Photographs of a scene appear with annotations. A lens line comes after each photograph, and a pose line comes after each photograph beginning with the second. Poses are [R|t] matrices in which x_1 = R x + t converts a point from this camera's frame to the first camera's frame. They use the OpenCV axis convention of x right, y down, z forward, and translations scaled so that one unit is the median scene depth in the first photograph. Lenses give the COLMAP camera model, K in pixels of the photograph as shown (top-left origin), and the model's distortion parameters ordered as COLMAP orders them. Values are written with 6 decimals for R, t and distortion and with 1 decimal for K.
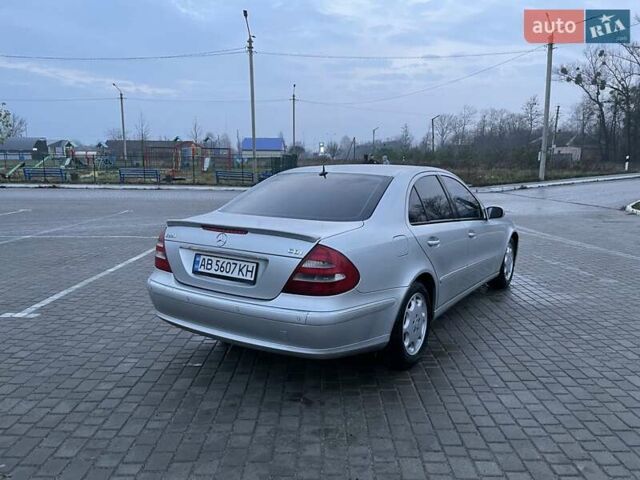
lens RADIAL K [[485.4, 0, 326.4], [0, 485.4, 238.1], [0, 0, 1]] dist [0.084597, -0.120915]
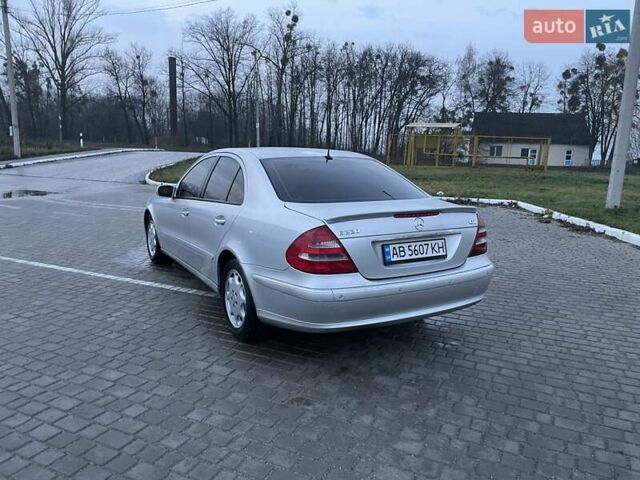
lens RADIAL K [[484.0, 0, 322.7], [0, 484.0, 240.4], [0, 0, 1]] dist [0.087567, -0.116004]
pose [[0.446128, -0.165095, 0.879610, -0.837062], [0.117933, 0.985112, 0.125082, -0.079602], [-0.887165, 0.047932, 0.458957, 0.481017]]
